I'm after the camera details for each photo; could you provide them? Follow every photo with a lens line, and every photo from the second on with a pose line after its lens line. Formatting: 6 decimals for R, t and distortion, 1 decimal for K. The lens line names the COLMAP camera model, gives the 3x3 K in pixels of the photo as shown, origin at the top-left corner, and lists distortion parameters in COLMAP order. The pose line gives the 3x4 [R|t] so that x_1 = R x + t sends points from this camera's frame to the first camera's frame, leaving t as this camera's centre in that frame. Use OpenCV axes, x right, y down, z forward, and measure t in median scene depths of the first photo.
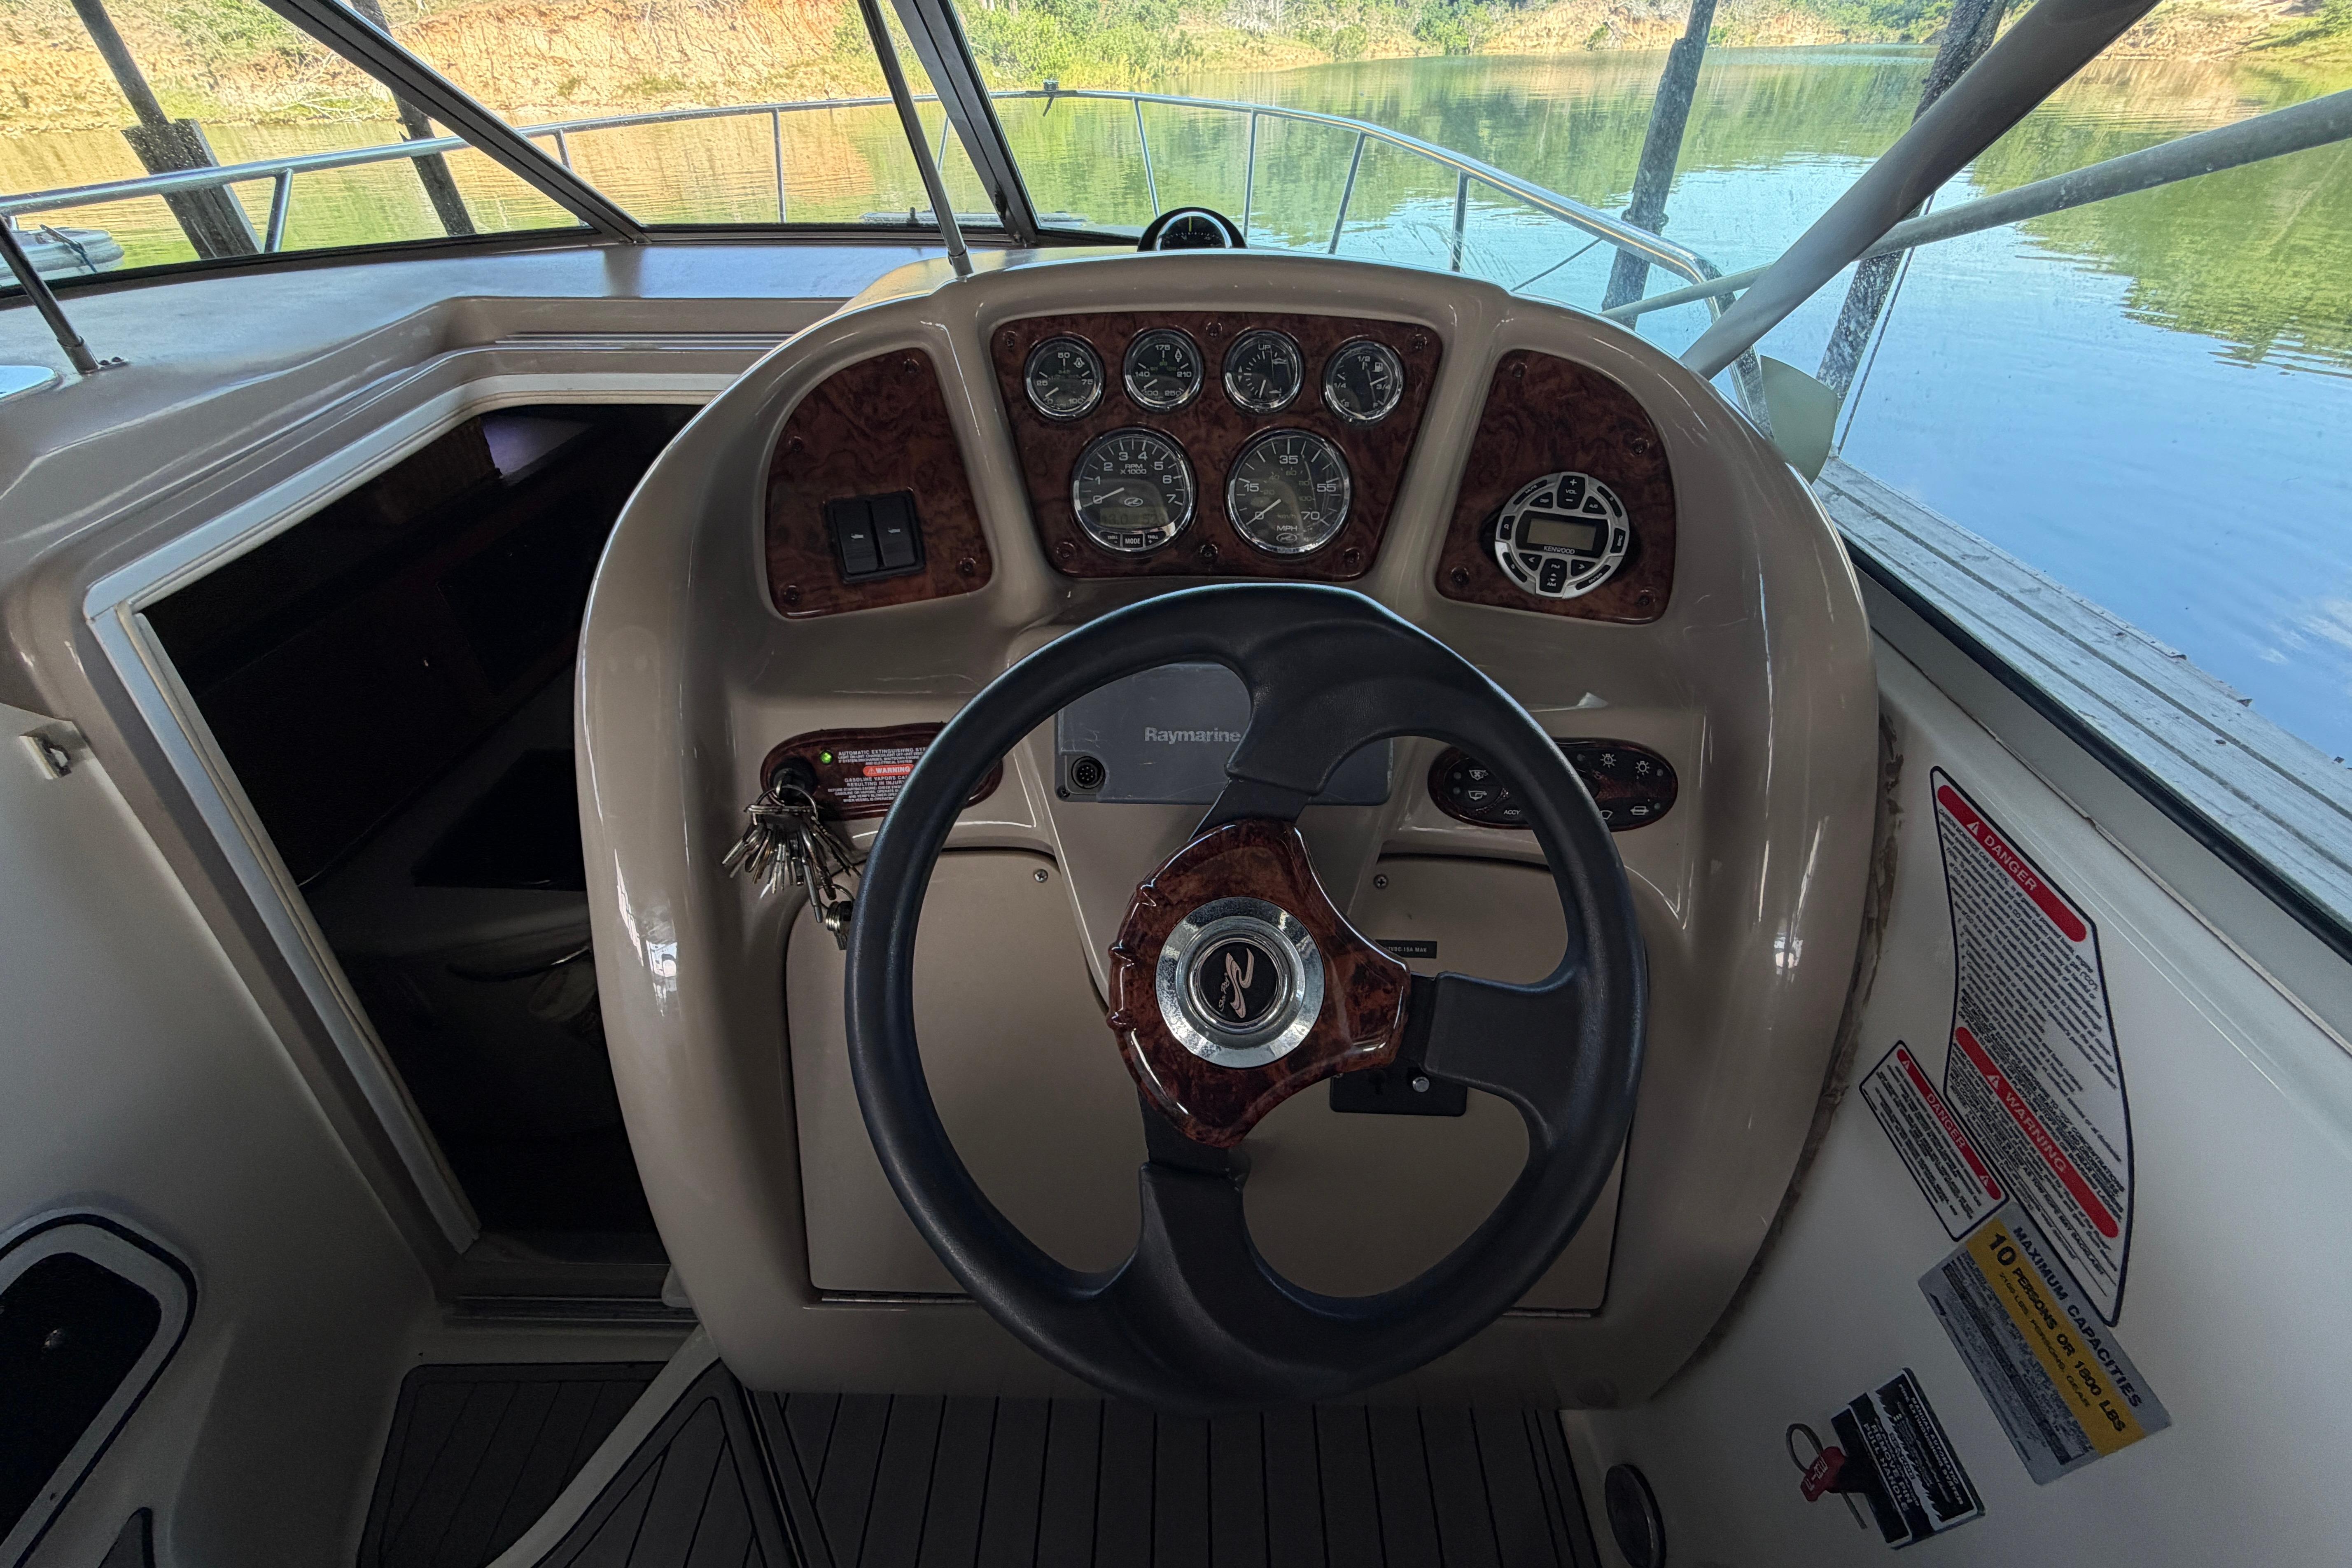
lens RADIAL K [[932.7, 0, 1169.3], [0, 932.7, 789.5], [0, 0, 1]] dist [0.002484, -0.000641]
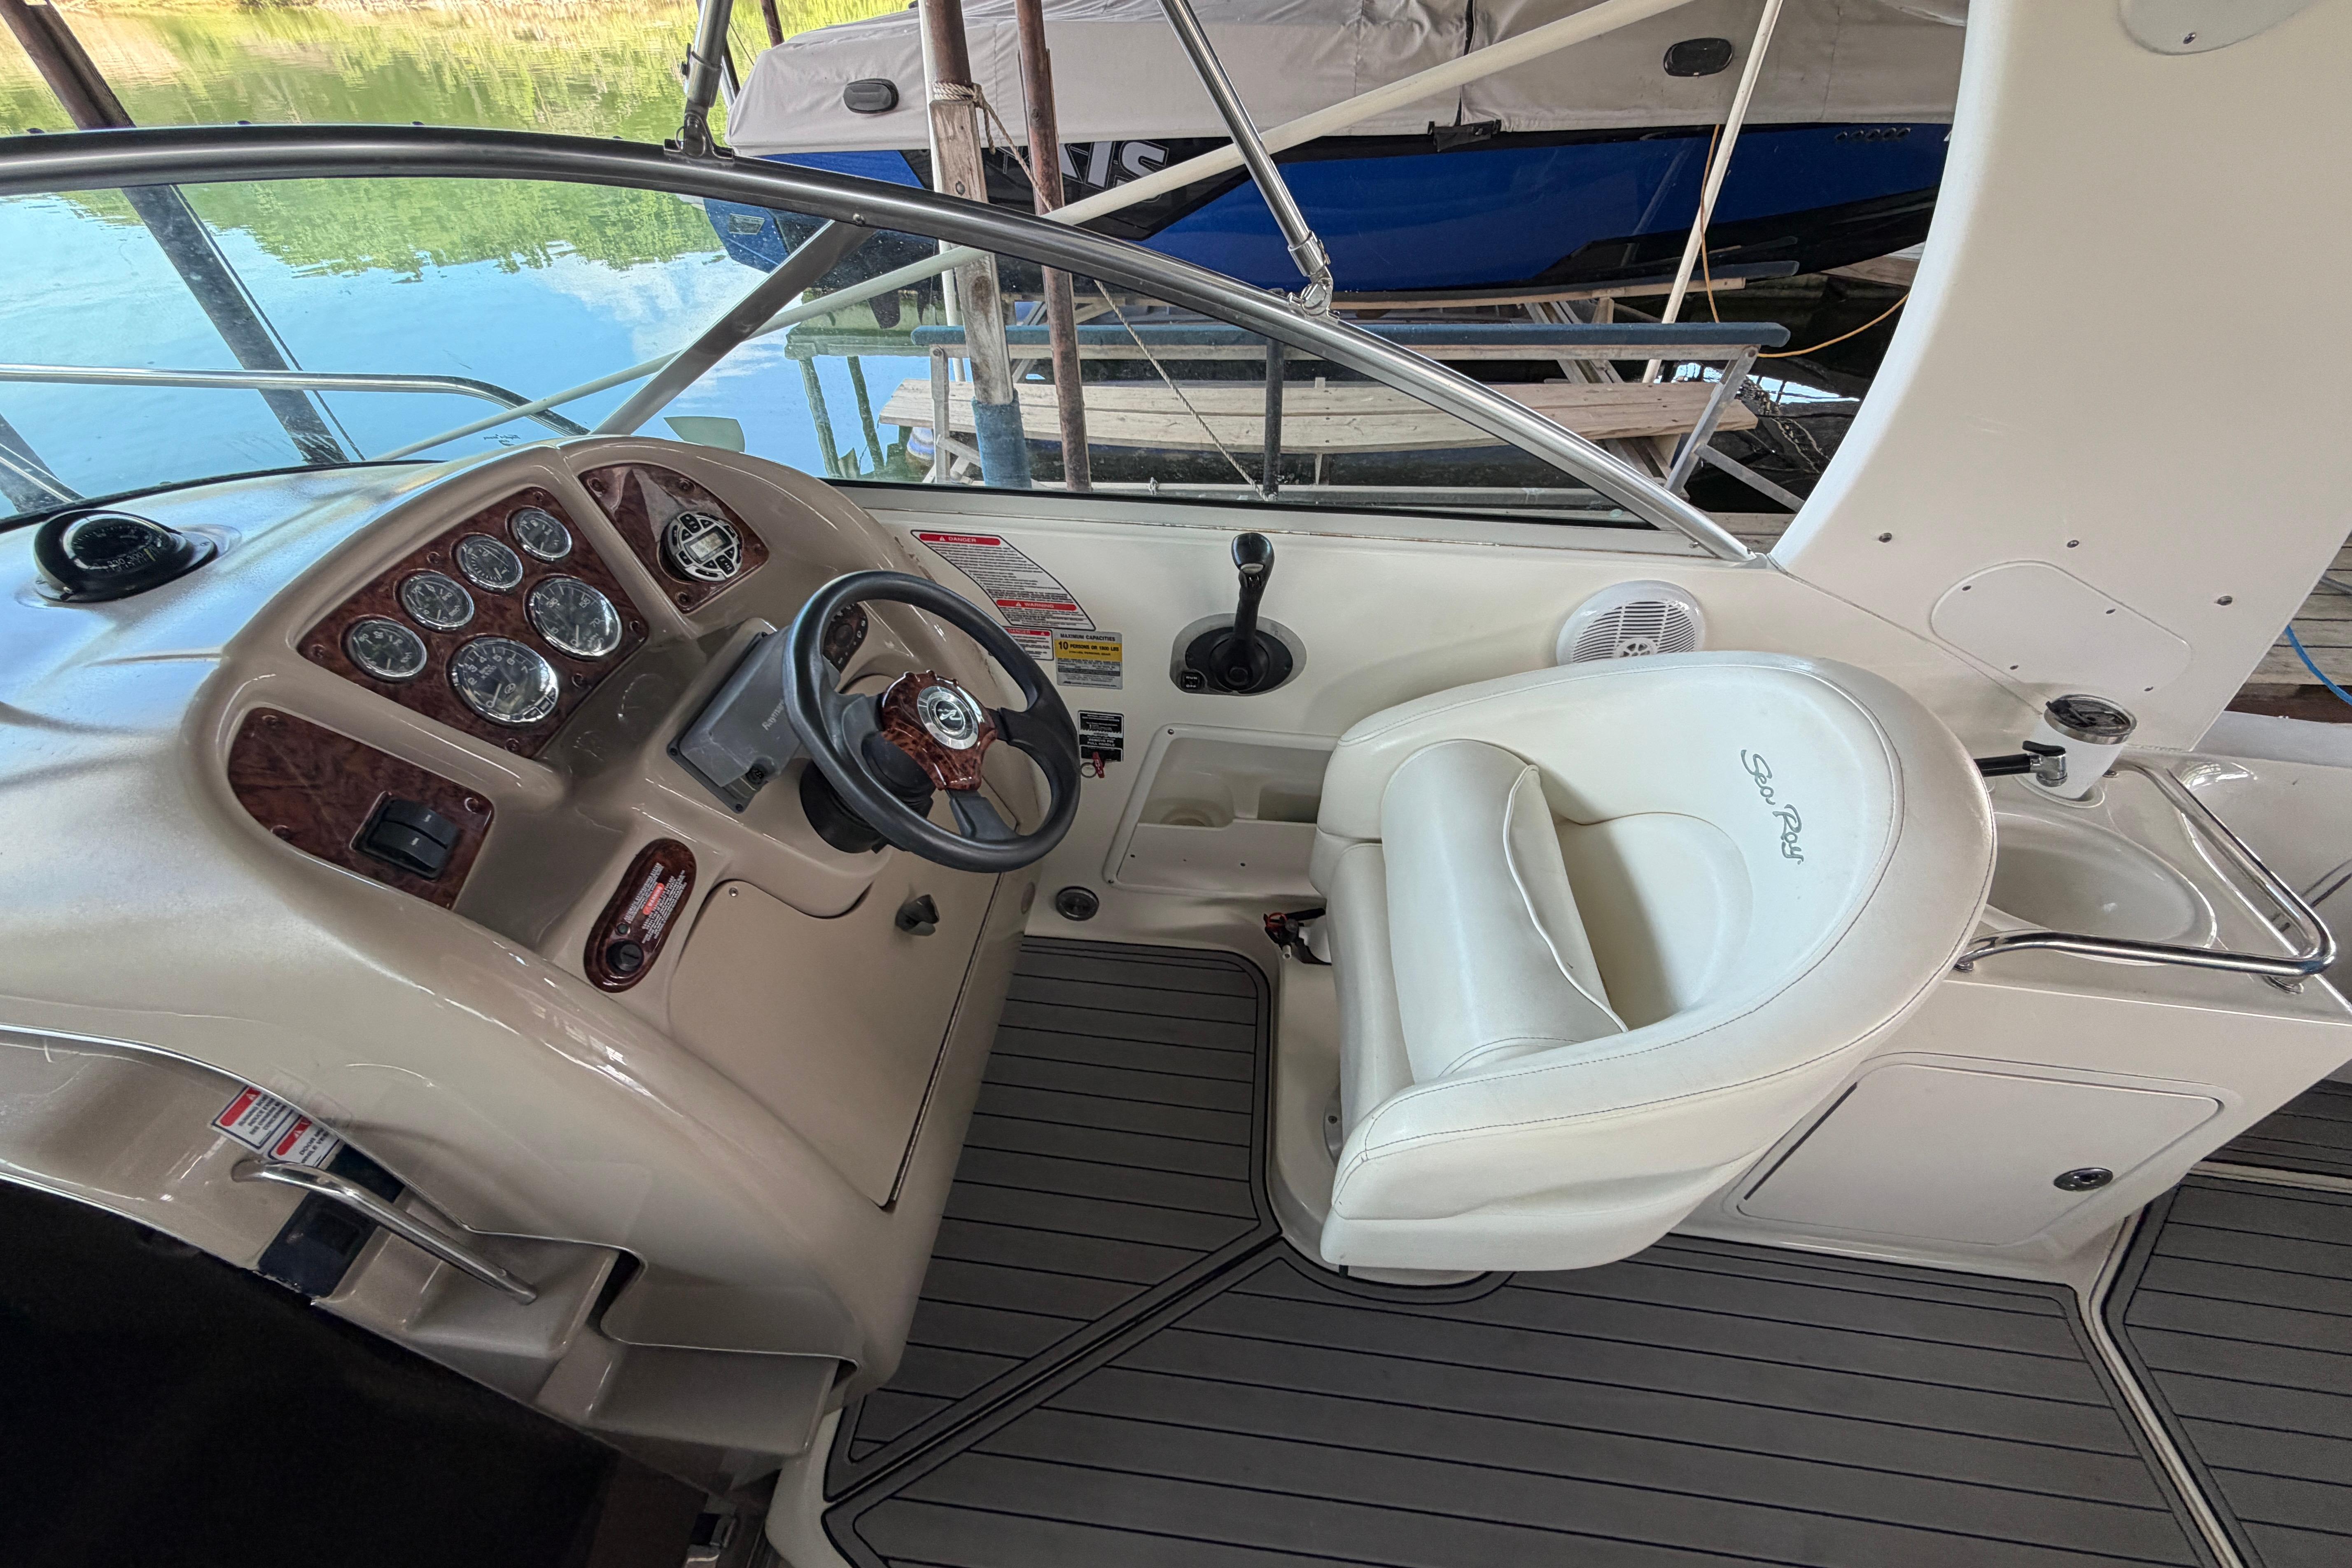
lens RADIAL K [[932.7, 0, 1162.9], [0, 932.7, 782.7], [0, 0, 1]] dist [0.002484, -0.000641]
pose [[0.093923, -0.662801, 0.742882, -1.047555], [0.629045, 0.617873, 0.471737, -0.278720], [-0.771674, 0.422999, 0.474964, -0.275166]]
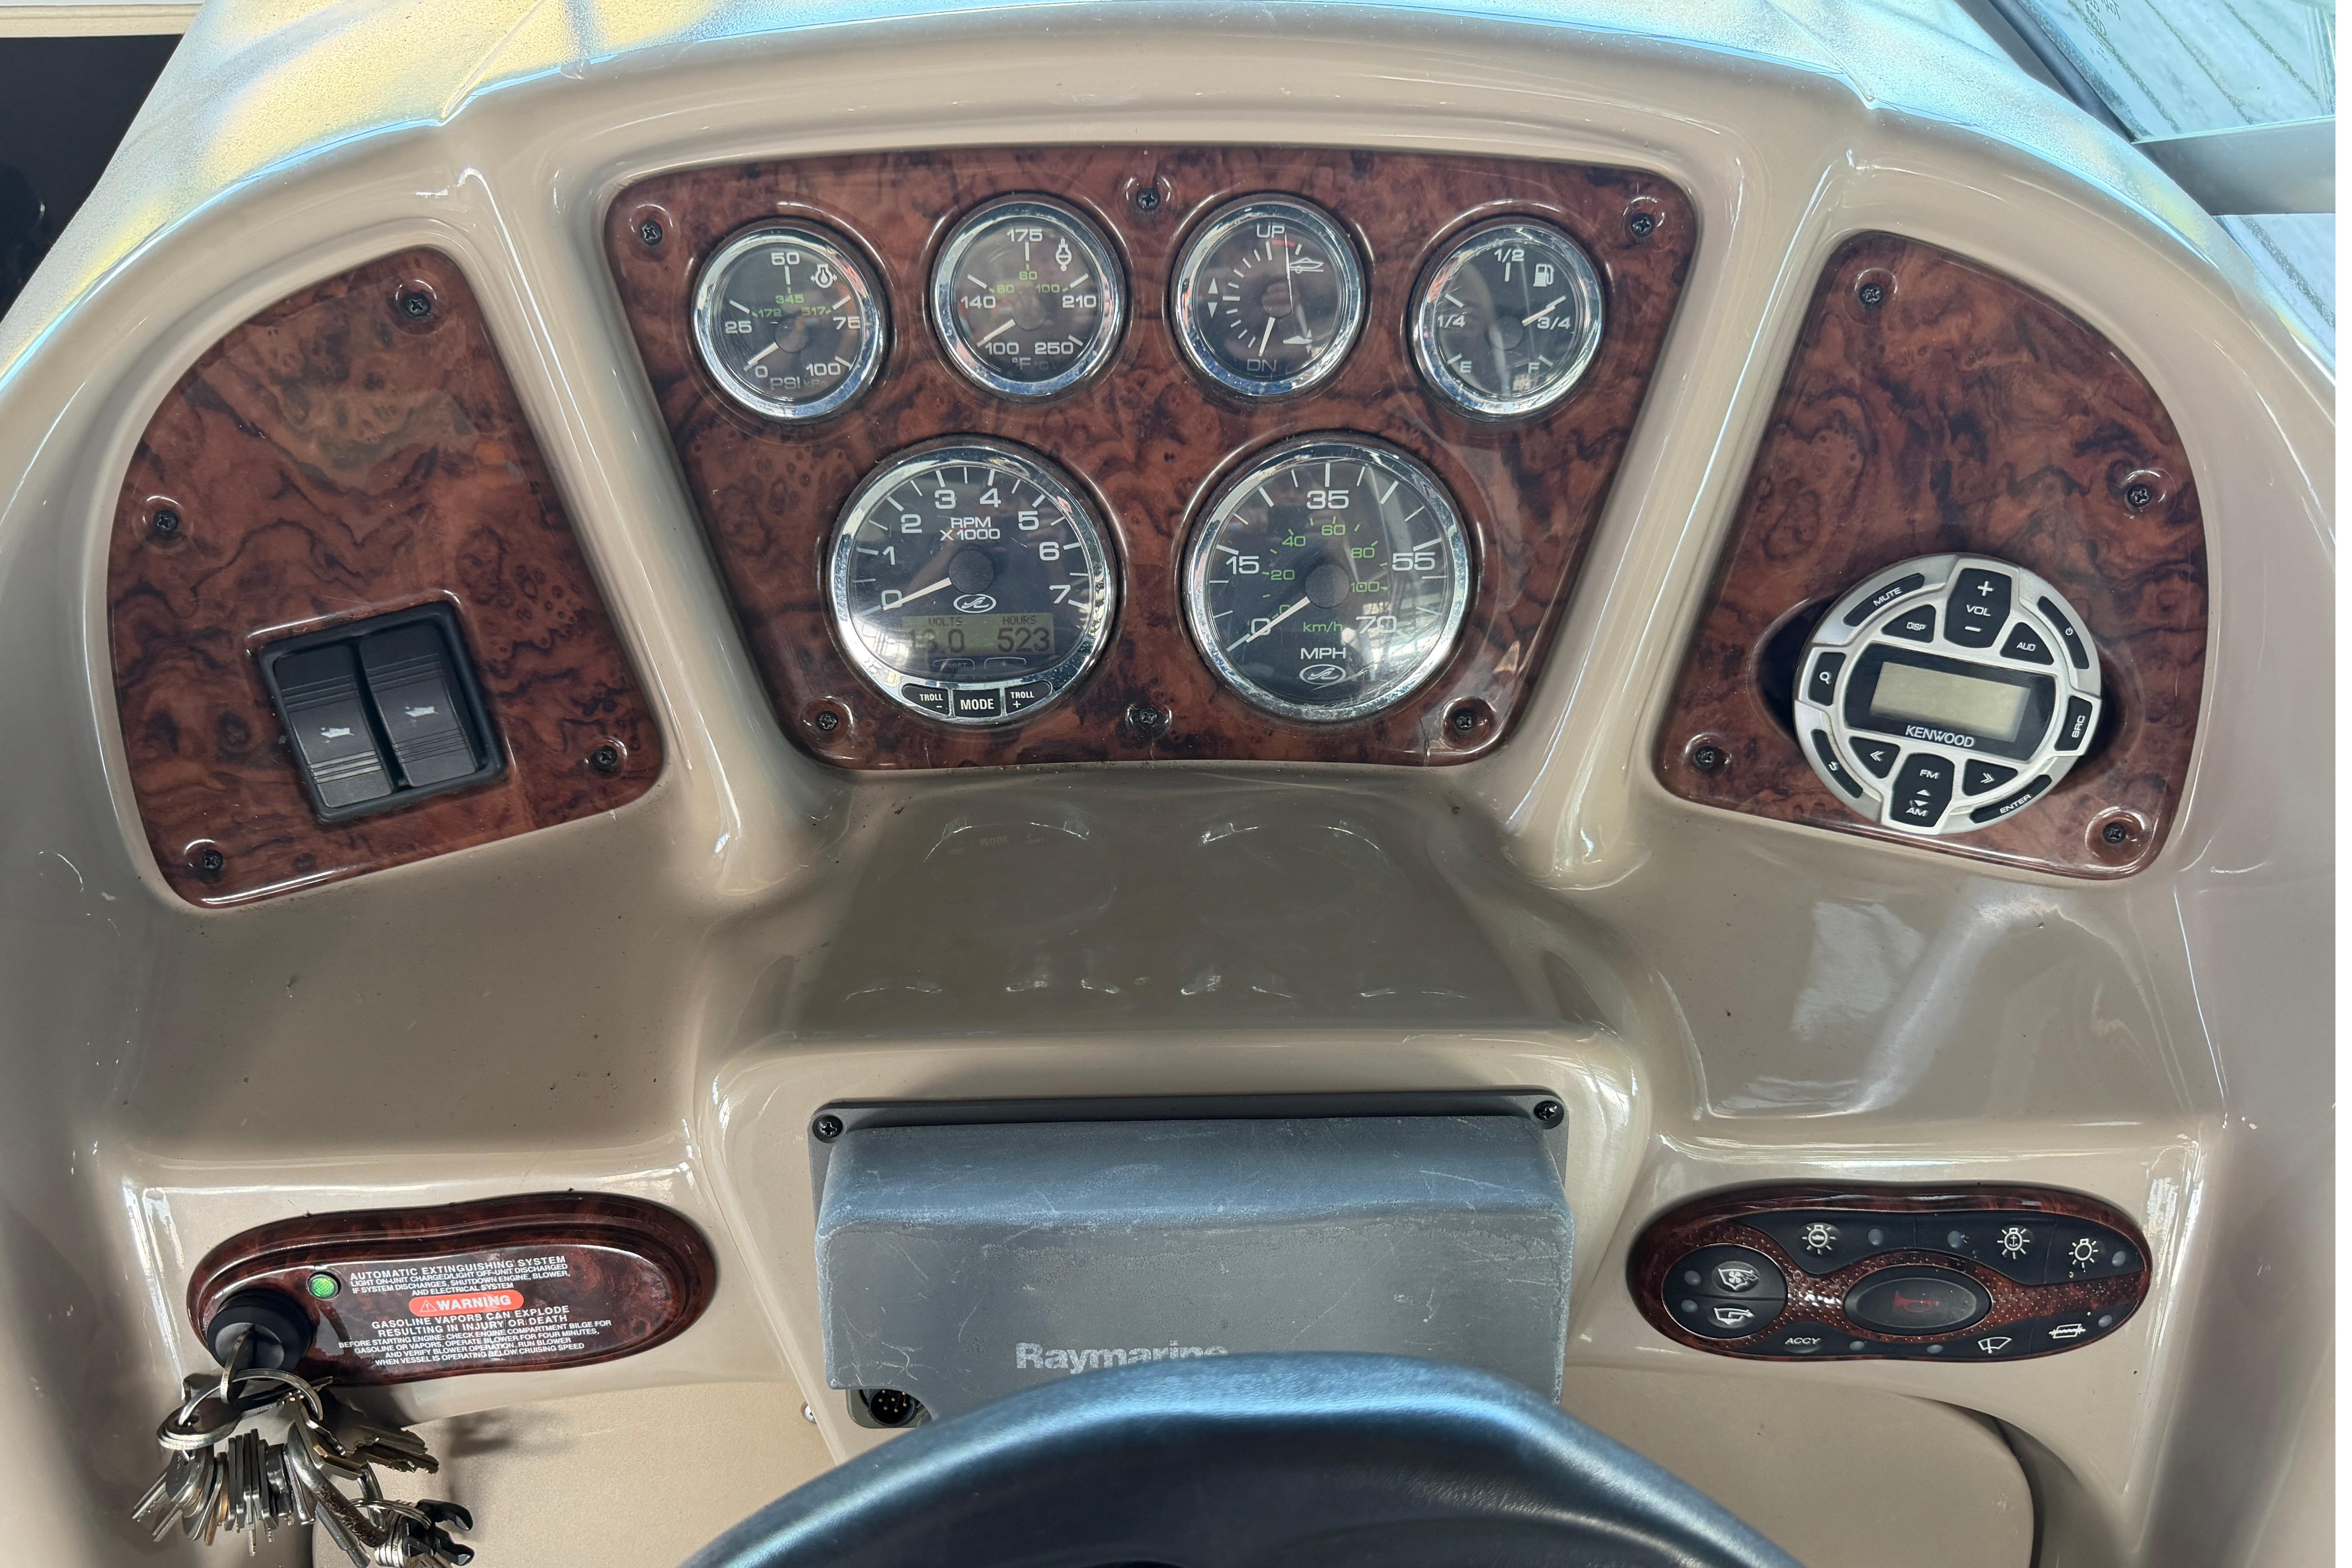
lens RADIAL K [[1707.2, 0, 1150.4], [0, 1707.2, 864.5], [0, 0, 1]] dist [-0.002468, -0.011156]
pose [[0.999190, -0.032731, 0.023395, 0.022264], [0.026454, 0.972612, 0.230926, -0.384130], [-0.030313, -0.230120, 0.972690, 0.205516]]
